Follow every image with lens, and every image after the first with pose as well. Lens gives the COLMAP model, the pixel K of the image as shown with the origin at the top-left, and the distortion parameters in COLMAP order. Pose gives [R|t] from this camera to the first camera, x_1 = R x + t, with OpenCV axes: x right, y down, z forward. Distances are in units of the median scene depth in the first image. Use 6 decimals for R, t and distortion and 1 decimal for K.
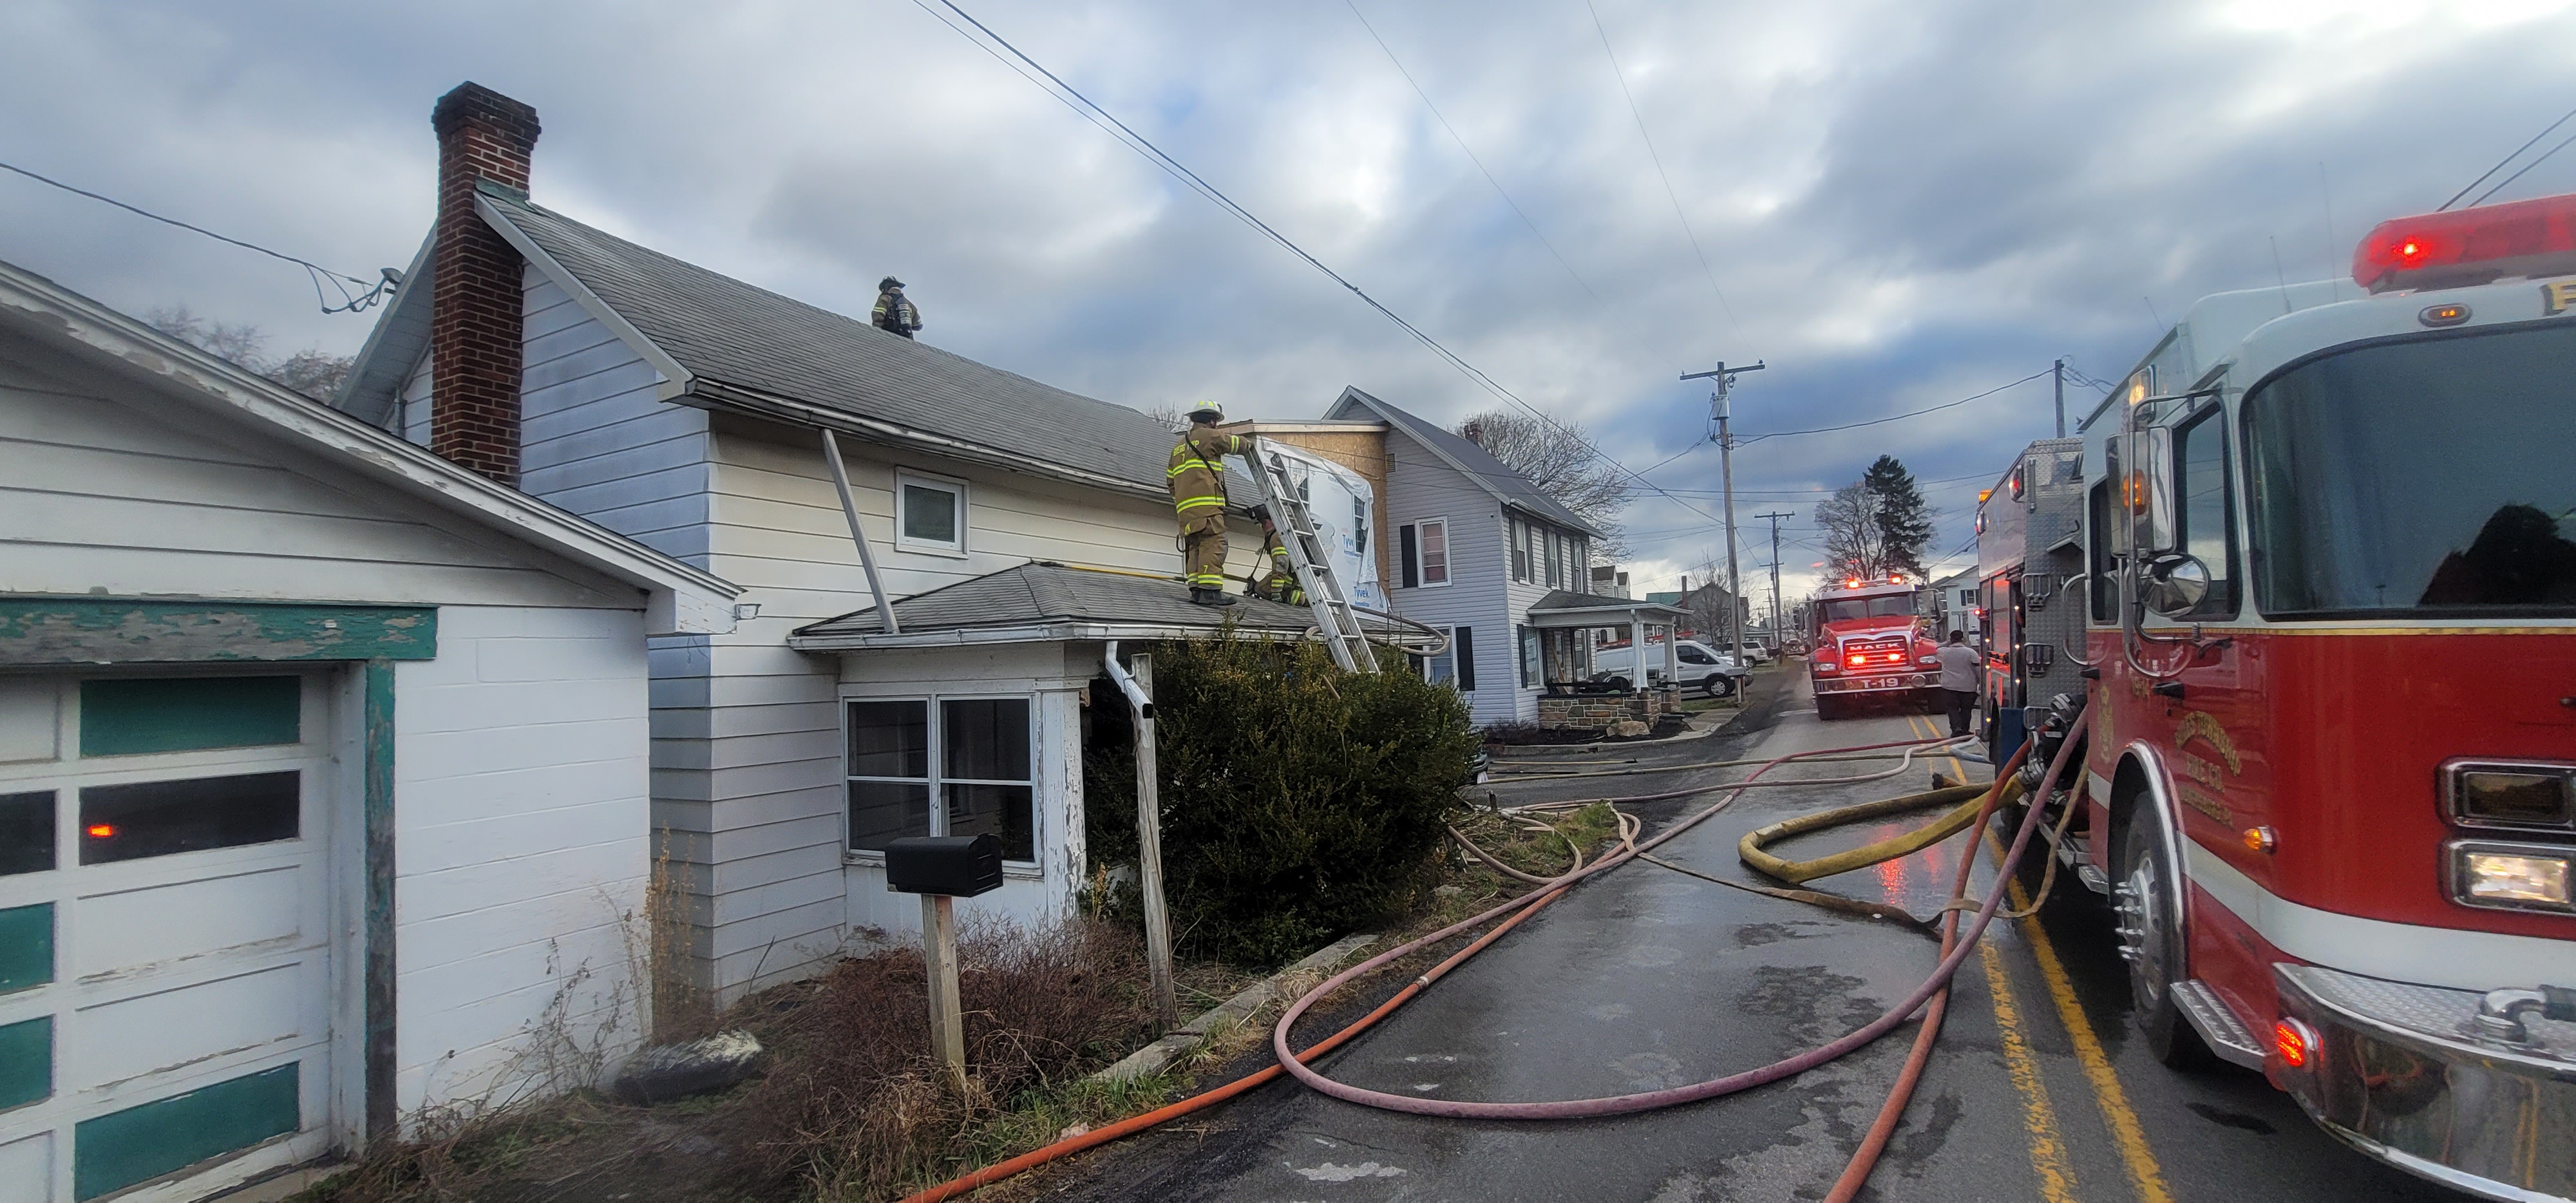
lens RADIAL K [[1055.4, 0, 1283.0], [0, 1055.4, 612.5], [0, 0, 1]] dist [-0.007782, 0.000572]
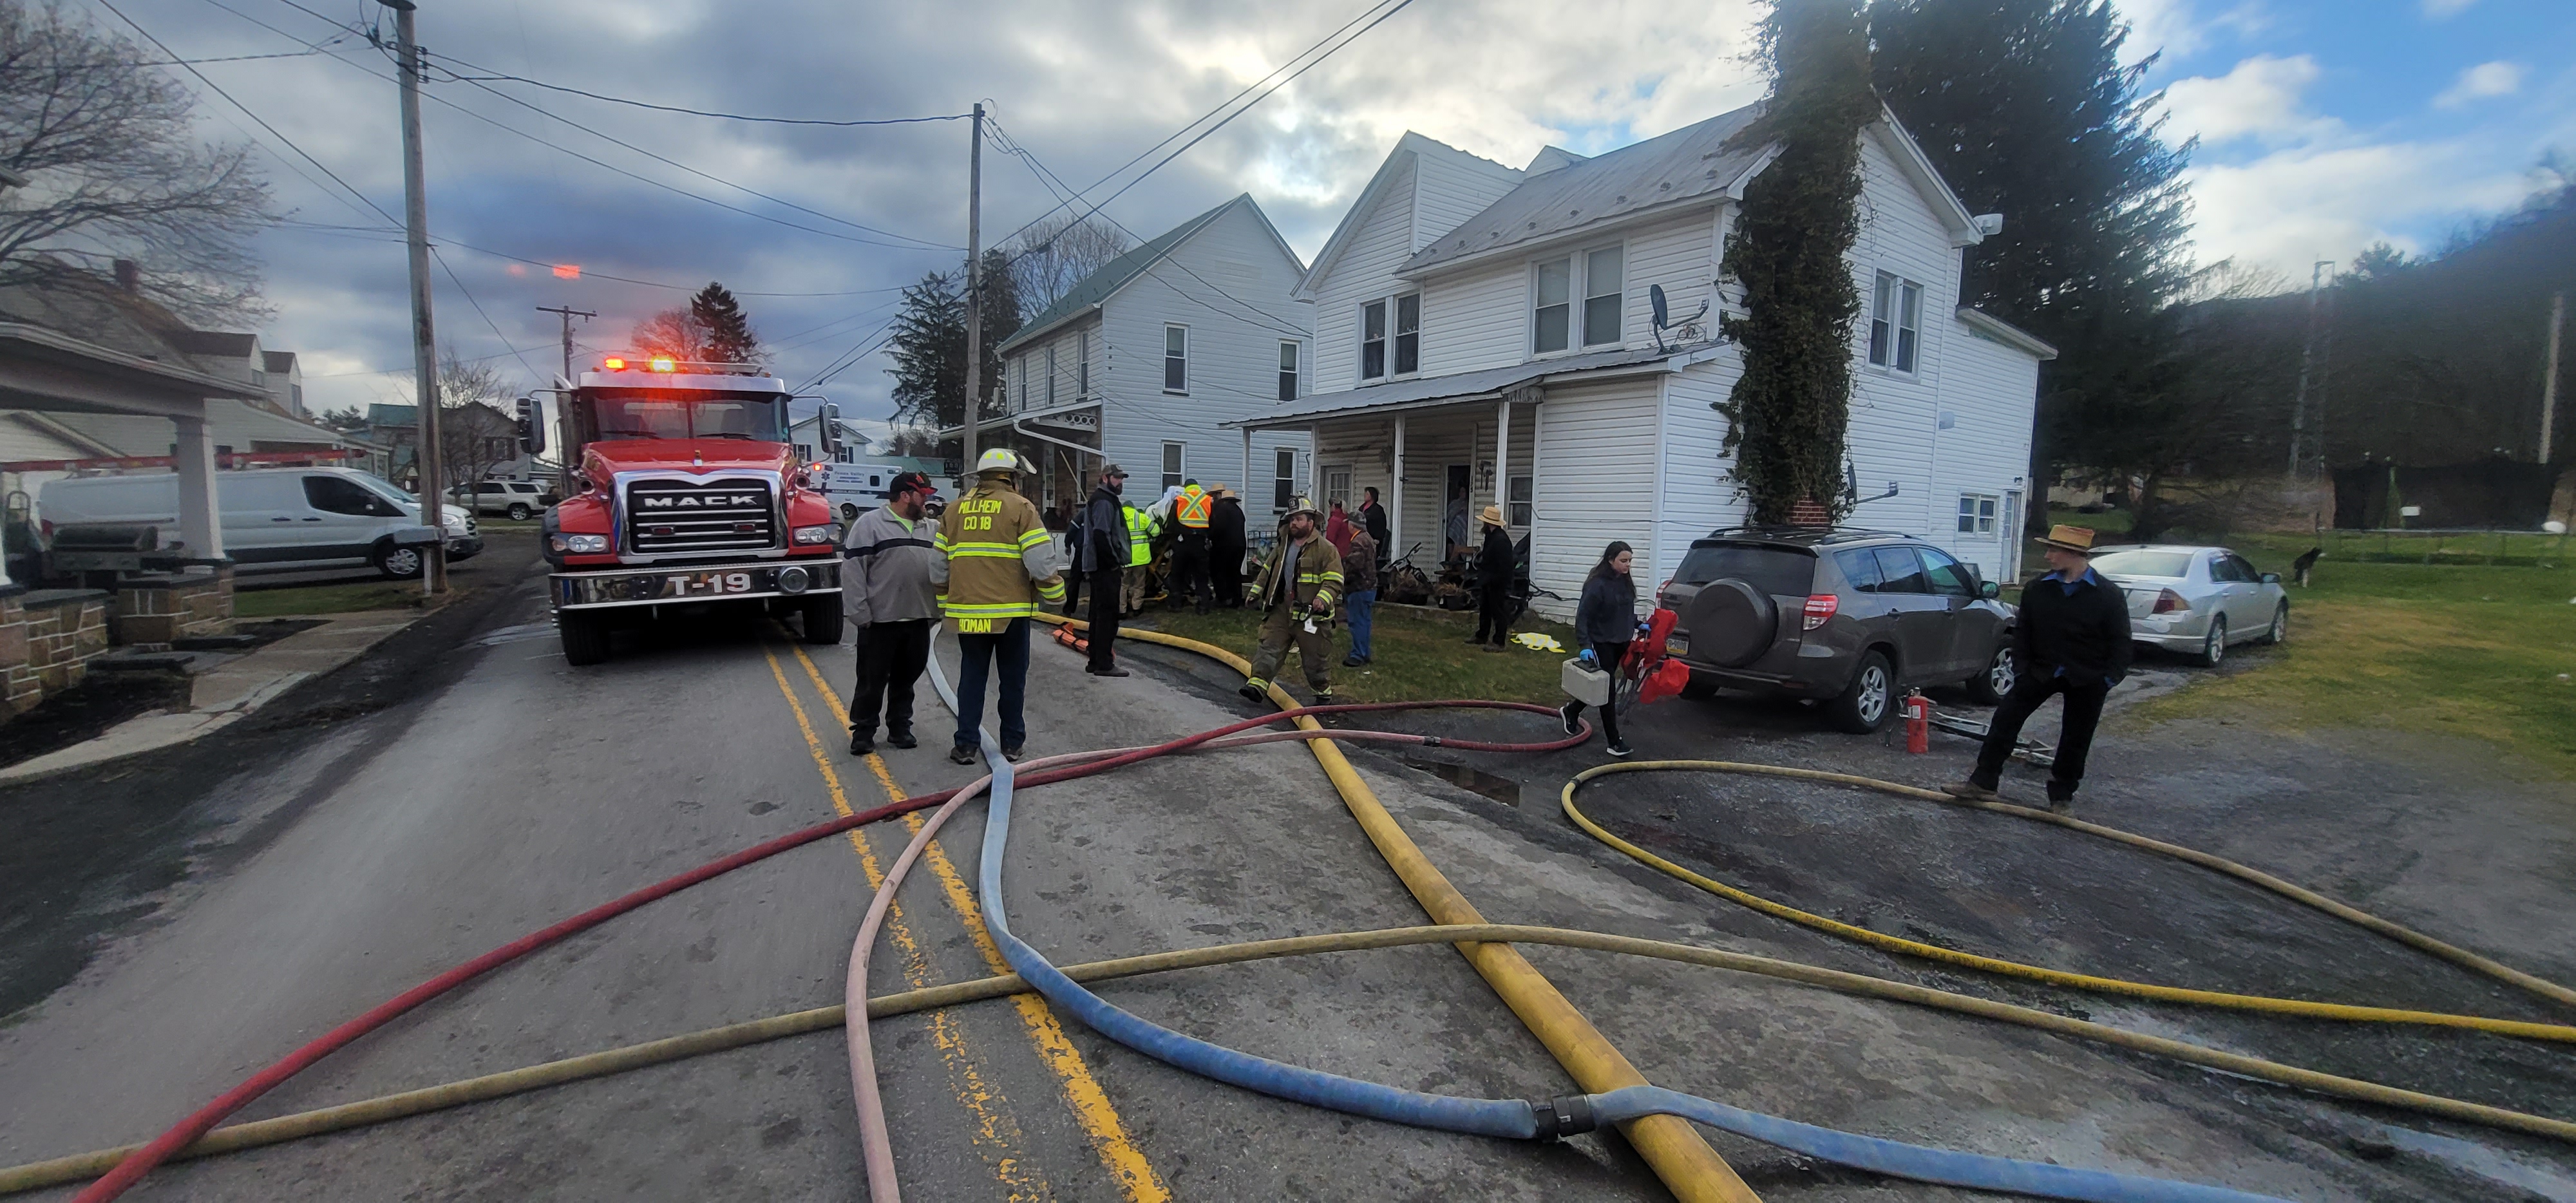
lens RADIAL K [[1057.5, 0, 1291.2], [0, 1057.5, 608.8], [0, 0, 1]] dist [-0.011920, 0.004062]
pose [[0.518789, -0.032157, 0.854298, 0.283426], [-0.083858, 0.992559, 0.088285, 0.016214], [-0.850780, -0.117441, 0.512232, 0.508623]]
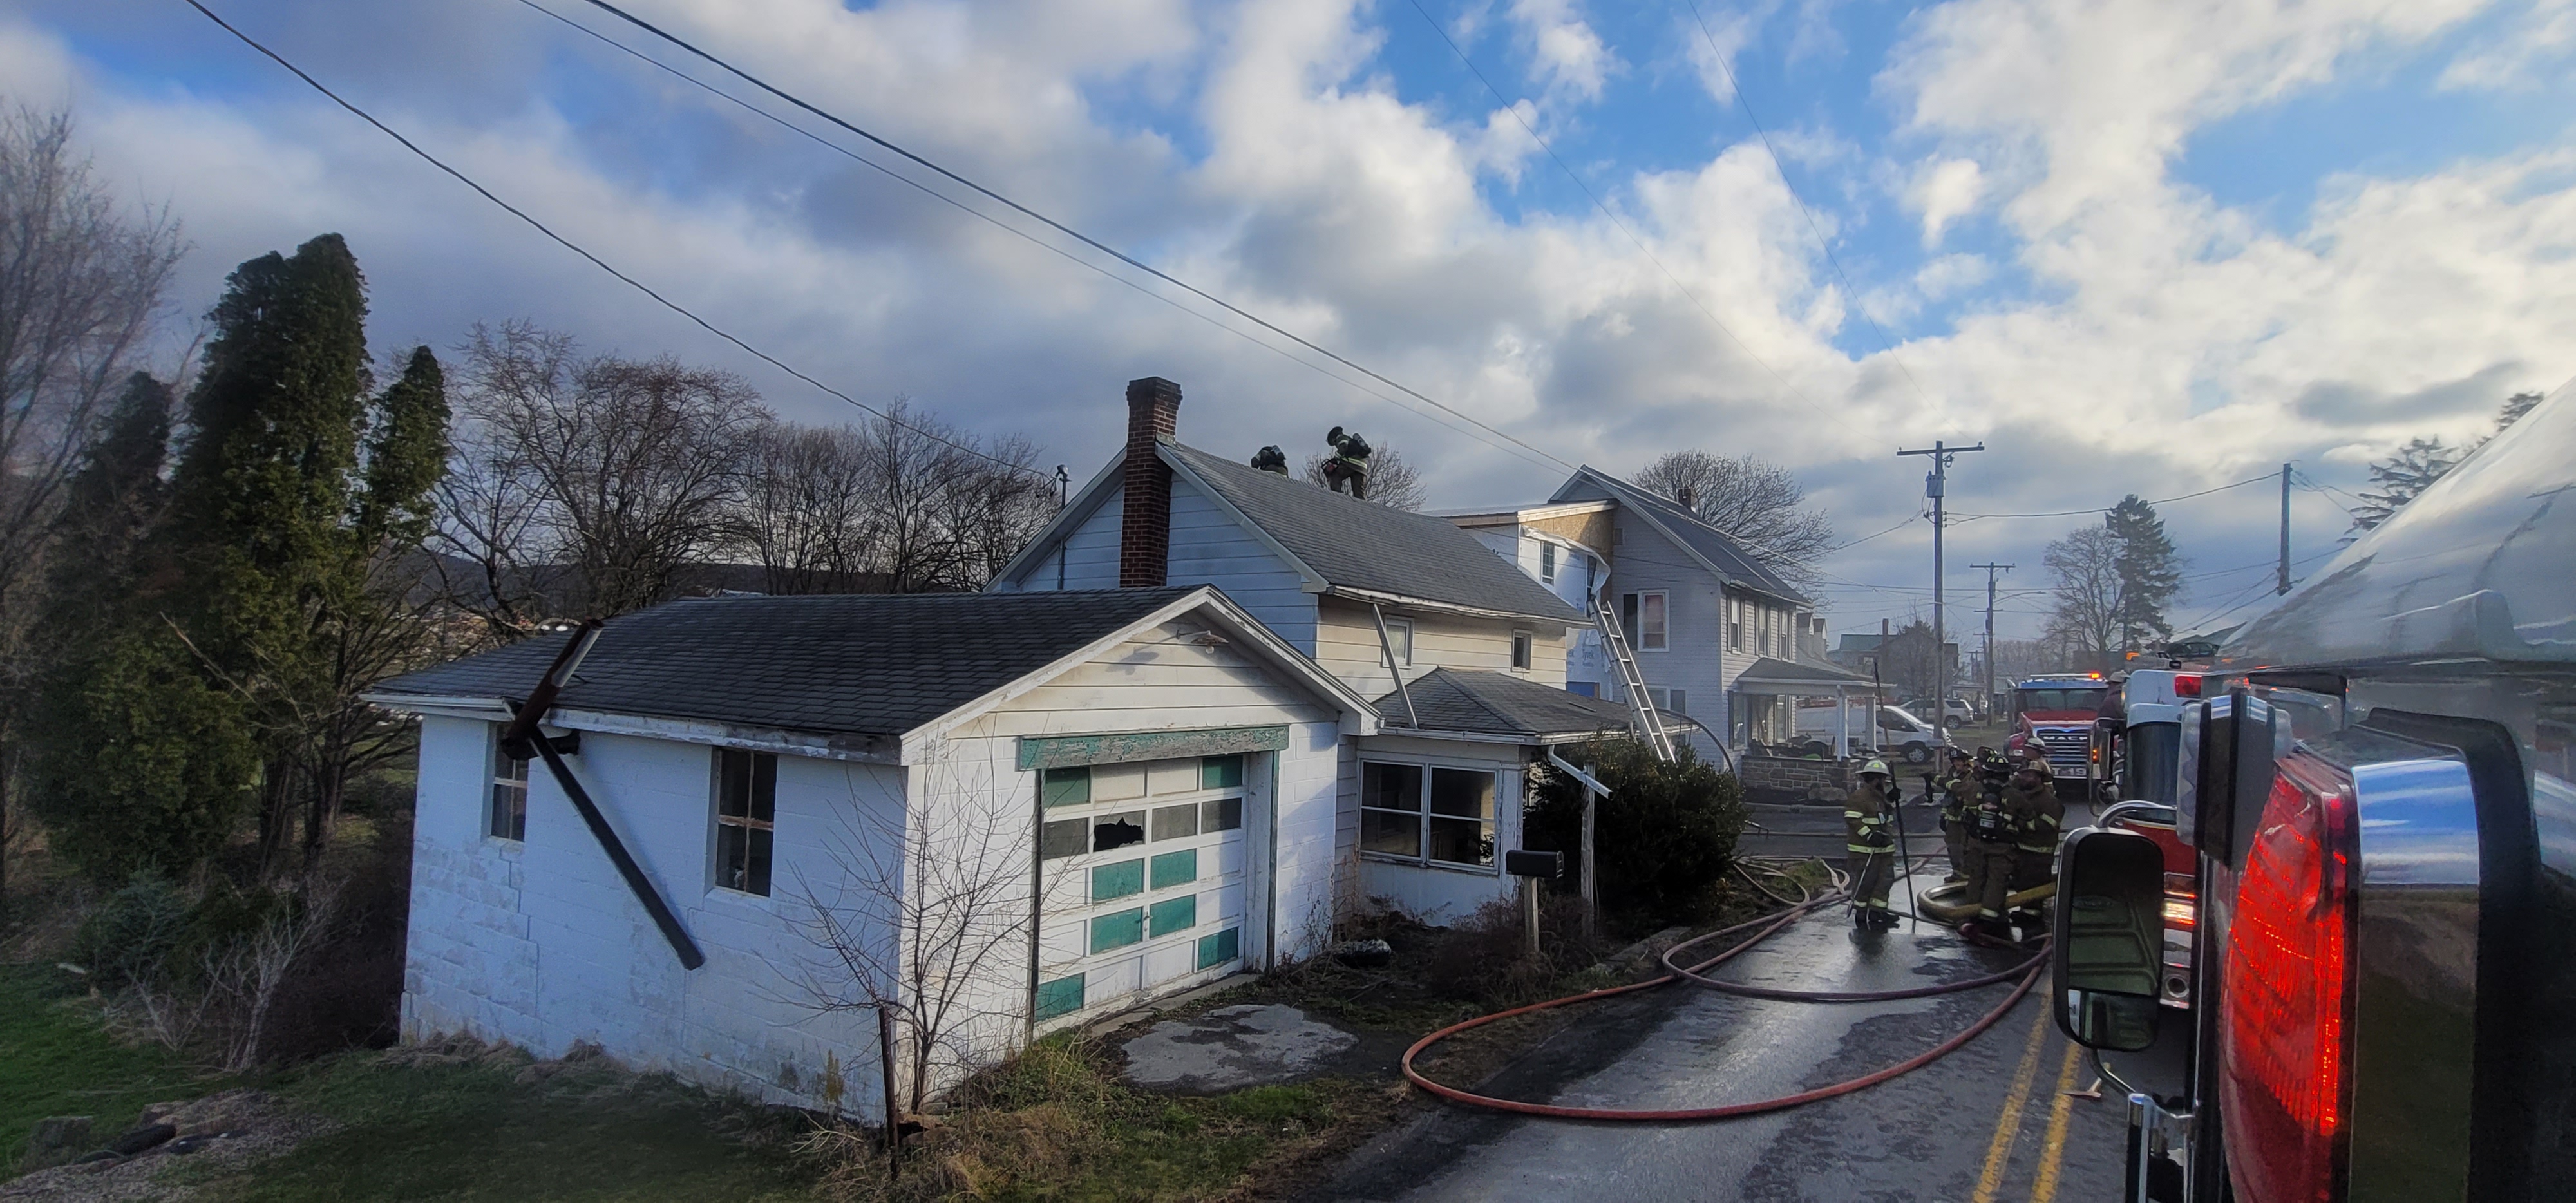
lens RADIAL K [[1165.1, 0, 1284.2], [0, 1165.1, 618.3], [0, 0, 1]] dist [-0.001355, 0.000521]
pose [[0.992000, 0.061699, -0.110130, -0.114129], [-0.061073, 0.998092, 0.009051, -0.048888], [0.110478, -0.002252, 0.993876, -0.275430]]
